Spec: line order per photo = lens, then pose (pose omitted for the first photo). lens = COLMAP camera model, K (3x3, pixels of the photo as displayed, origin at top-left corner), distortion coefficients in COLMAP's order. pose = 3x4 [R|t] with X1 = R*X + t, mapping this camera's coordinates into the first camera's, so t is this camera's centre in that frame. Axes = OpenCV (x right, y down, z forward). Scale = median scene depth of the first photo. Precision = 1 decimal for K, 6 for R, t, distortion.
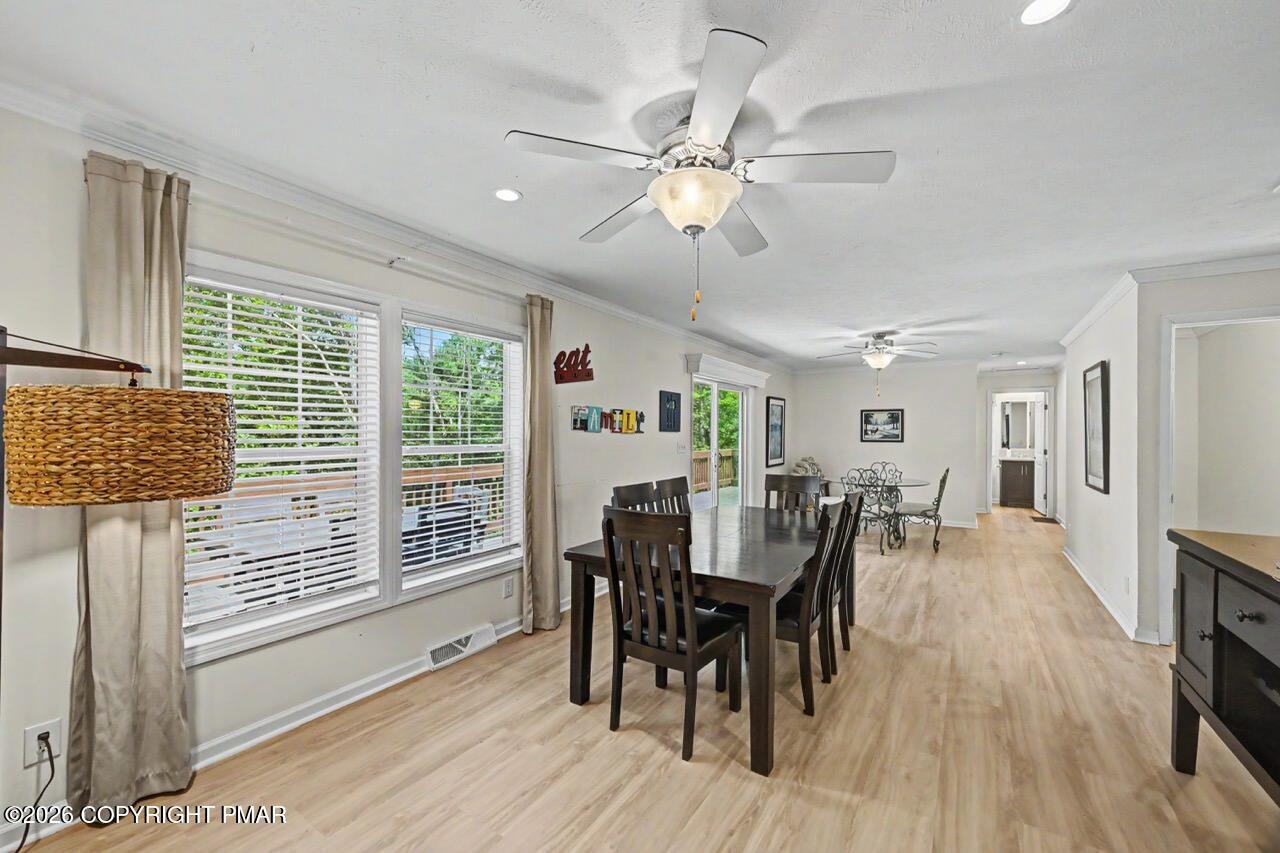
lens RADIAL K [[497.0, 0, 640.6], [0, 497.0, 432.4], [0, 0, 1]] dist [-0.000531, -0.000024]
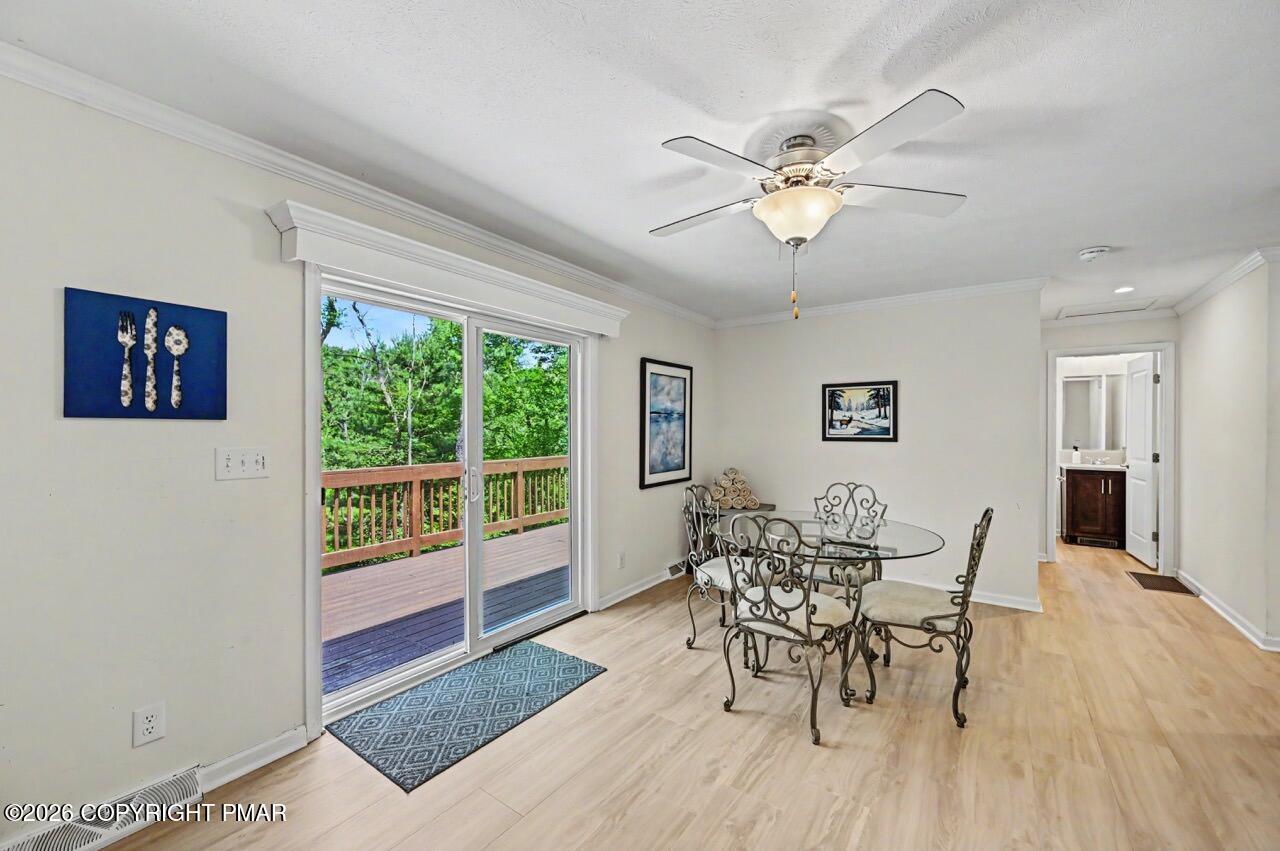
lens RADIAL K [[501.6, 0, 640.0], [0, 501.6, 425.5], [0, 0, 1]] dist [0.000110, -0.000025]
pose [[0.999541, -0.002726, -0.030182, 0.286930], [0.002624, 0.999991, -0.003398, 0.003365], [0.030191, 0.003317, 0.999539, 0.481607]]
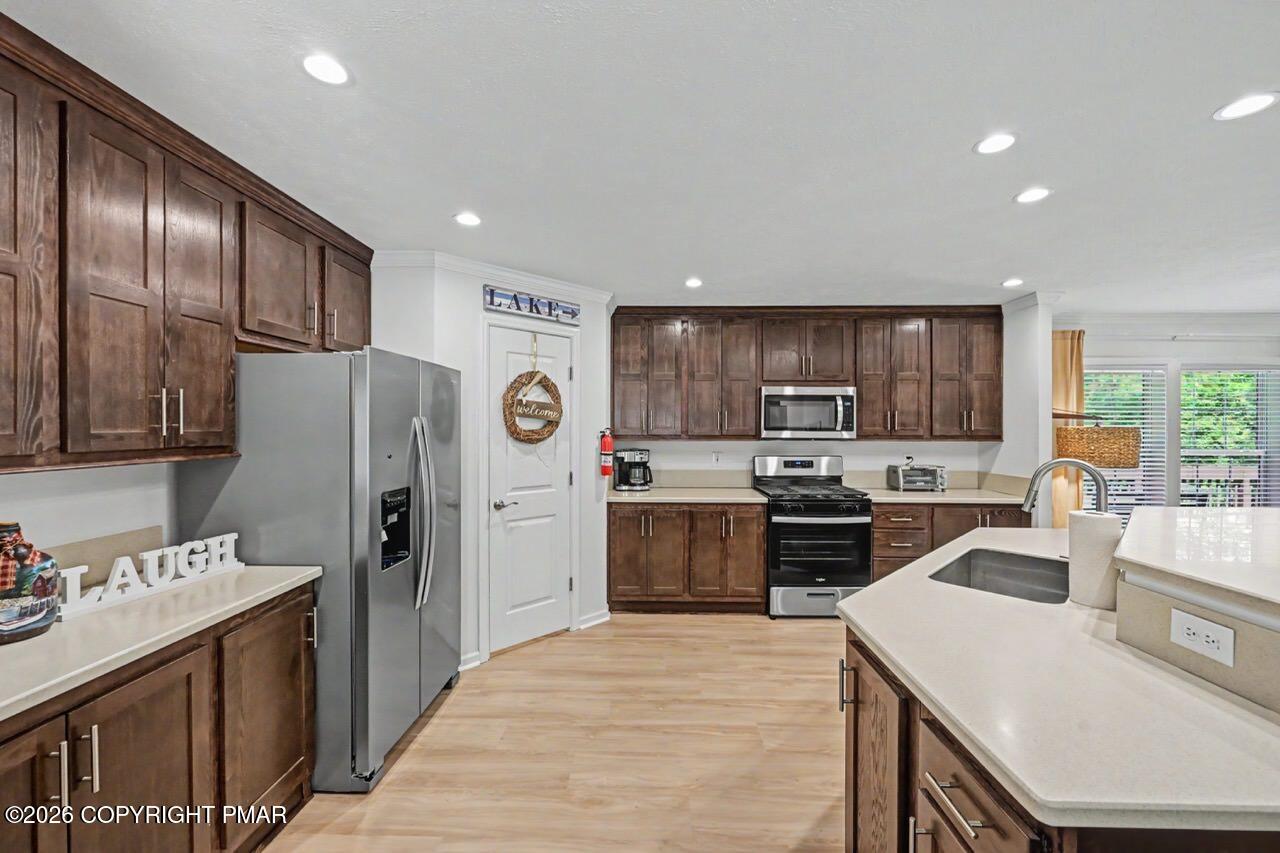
lens RADIAL K [[497.0, 0, 640.6], [0, 497.0, 432.4], [0, 0, 1]] dist [-0.000531, -0.000024]
pose [[0.532433, 0.001926, -0.846470, -0.019607], [0.001228, 0.999995, 0.003047, -0.013713], [0.846471, -0.002662, 0.532427, -0.520230]]
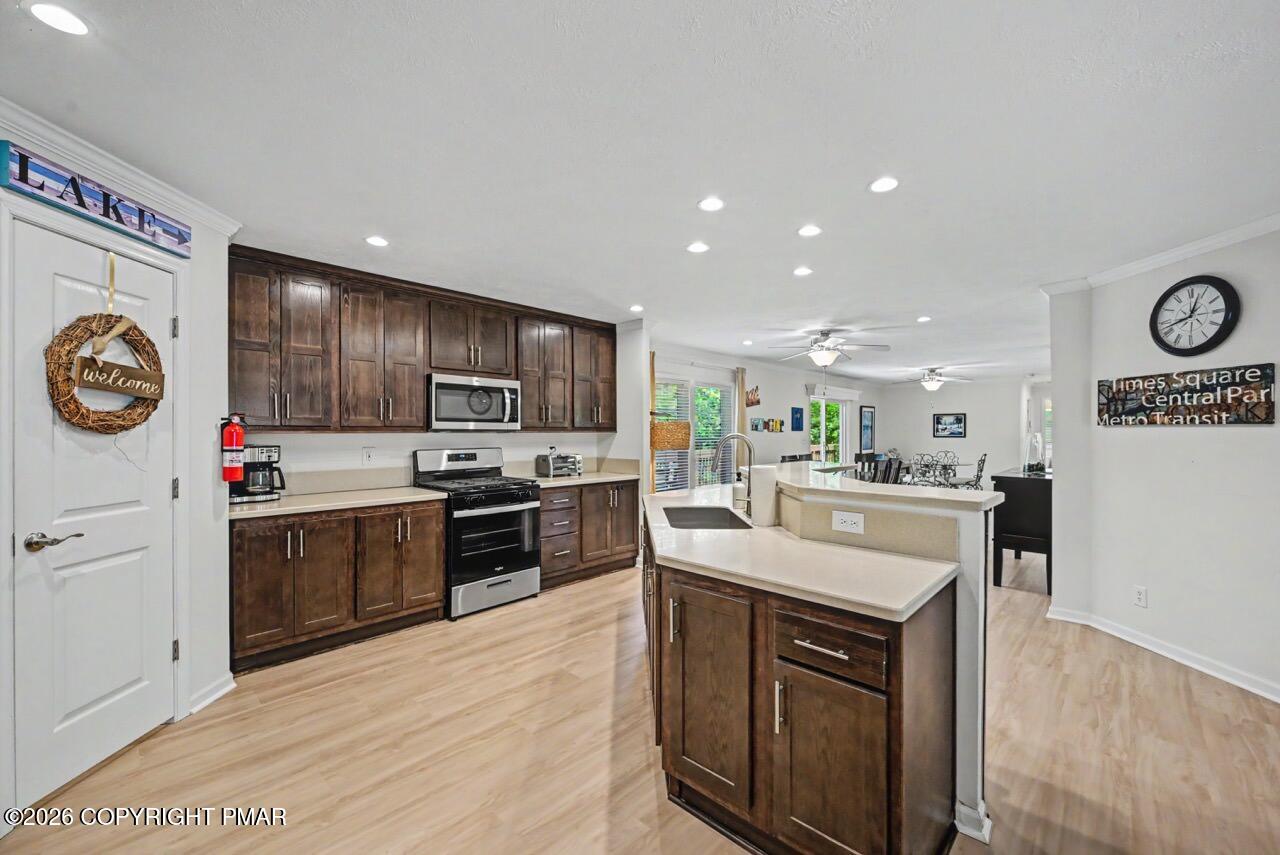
lens RADIAL K [[508.7, 0, 643.6], [0, 508.7, 431.3], [0, 0, 1]] dist [0.000387, 0.000161]
pose [[0.985086, -0.005597, -0.171970, -0.117205], [0.005586, 0.999984, -0.000547, -0.001637], [0.171971, -0.000422, 0.985102, -0.589242]]
